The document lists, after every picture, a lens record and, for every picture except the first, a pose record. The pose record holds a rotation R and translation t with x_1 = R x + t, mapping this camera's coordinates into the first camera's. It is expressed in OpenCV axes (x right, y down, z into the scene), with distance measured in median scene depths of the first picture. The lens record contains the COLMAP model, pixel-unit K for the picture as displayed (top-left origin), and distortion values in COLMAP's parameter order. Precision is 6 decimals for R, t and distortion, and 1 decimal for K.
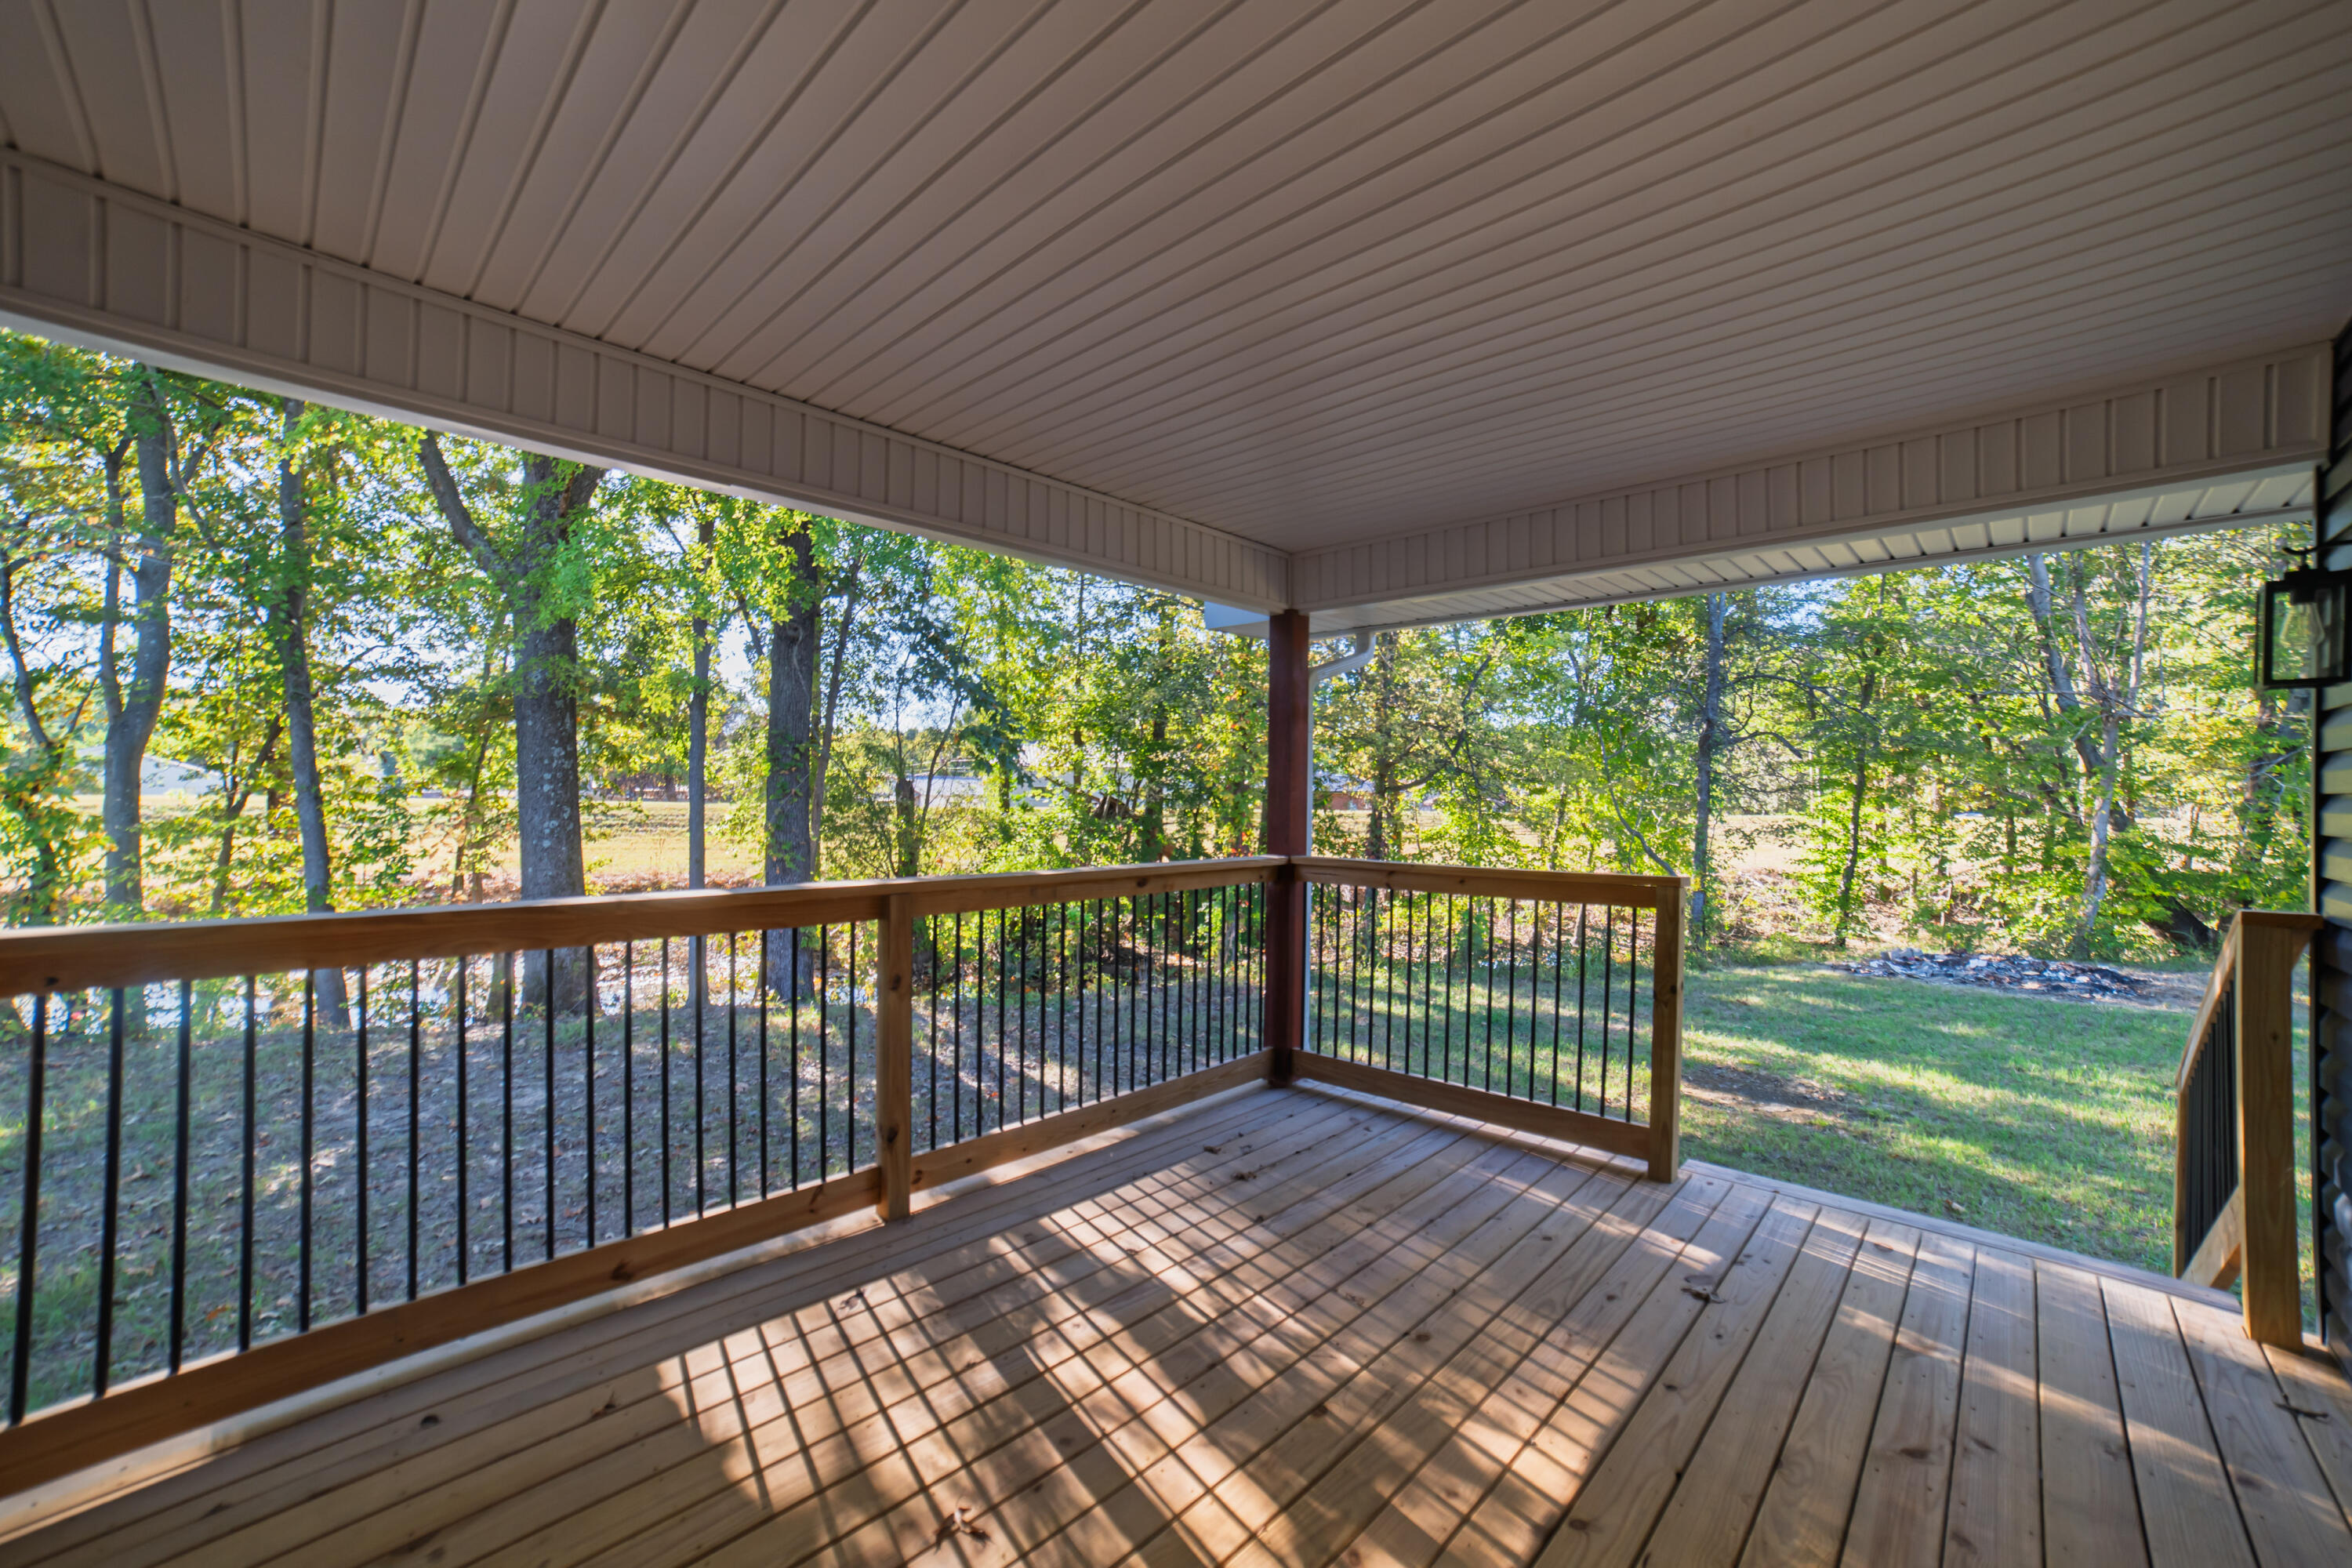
lens RADIAL K [[950.2, 0, 1170.6], [0, 950.2, 784.0], [0, 0, 1]] dist [-0.091033, 0.035756]
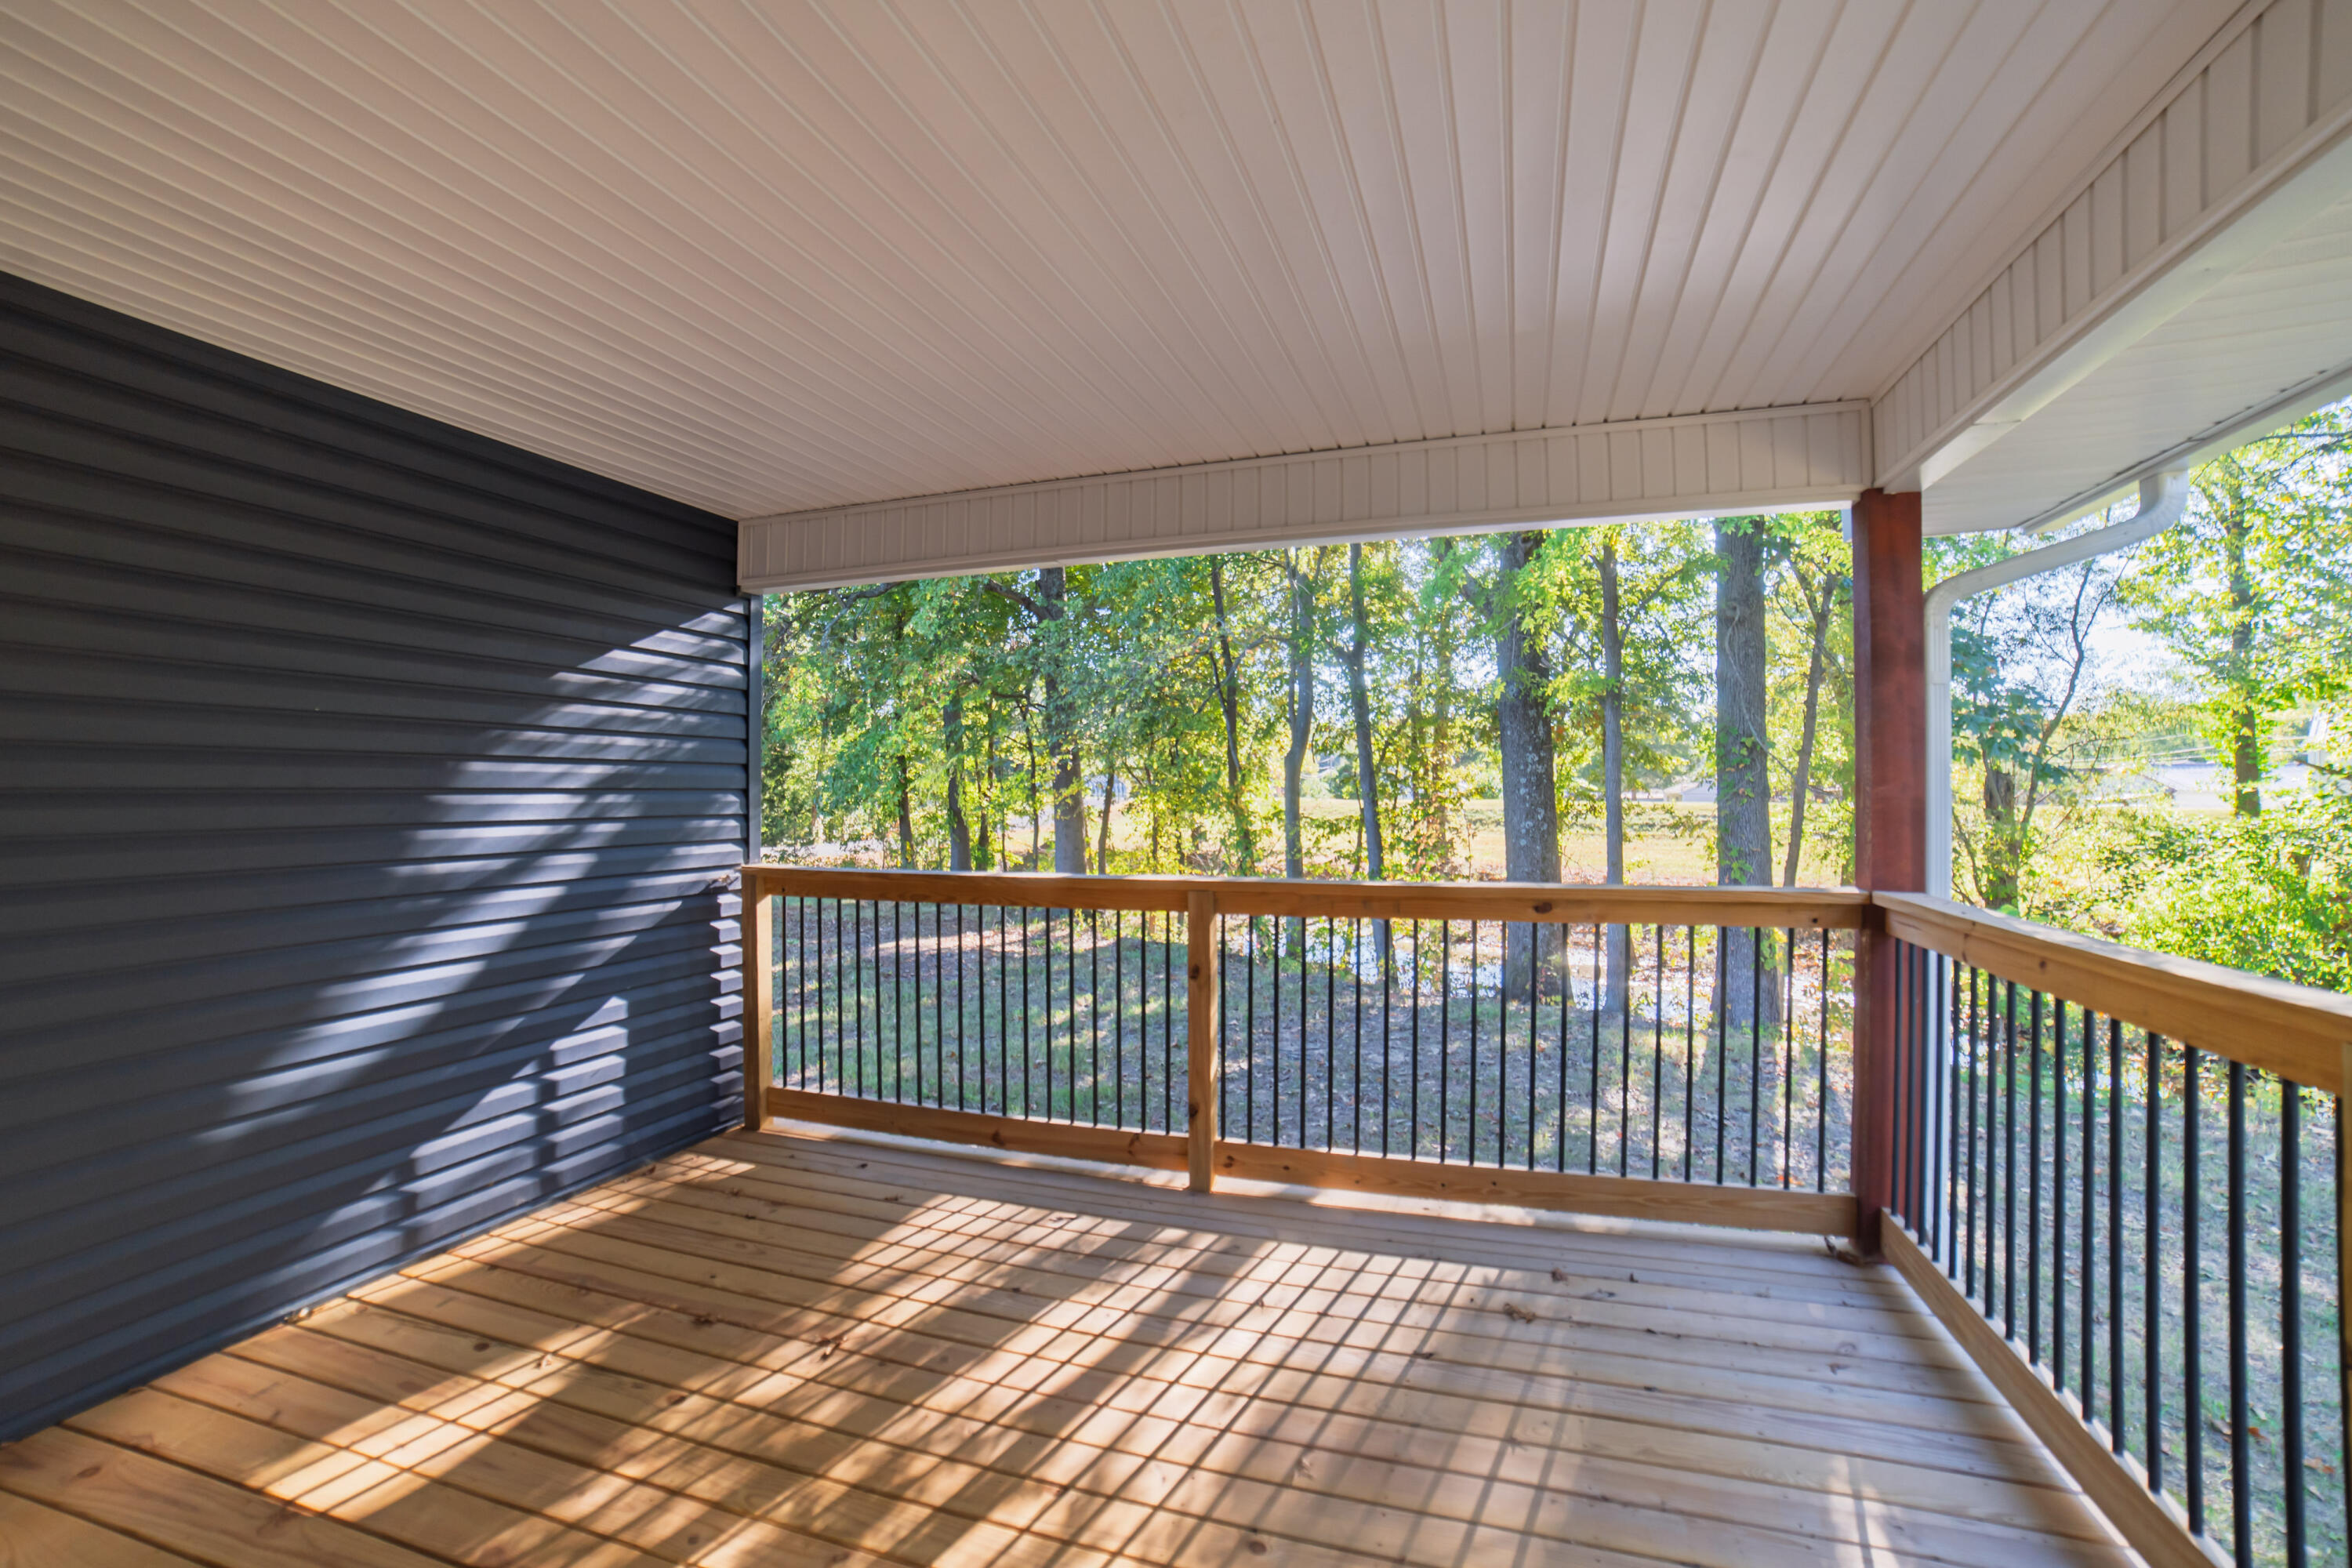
lens RADIAL K [[980.0, 0, 1179.1], [0, 980.0, 805.4], [0, 0, 1]] dist [-0.092128, 0.035264]
pose [[0.430134, 0.000385, -0.902765, 0.692604], [0.018703, 0.999781, 0.009338, 0.006144], [0.902571, -0.020901, 0.430032, 0.481854]]
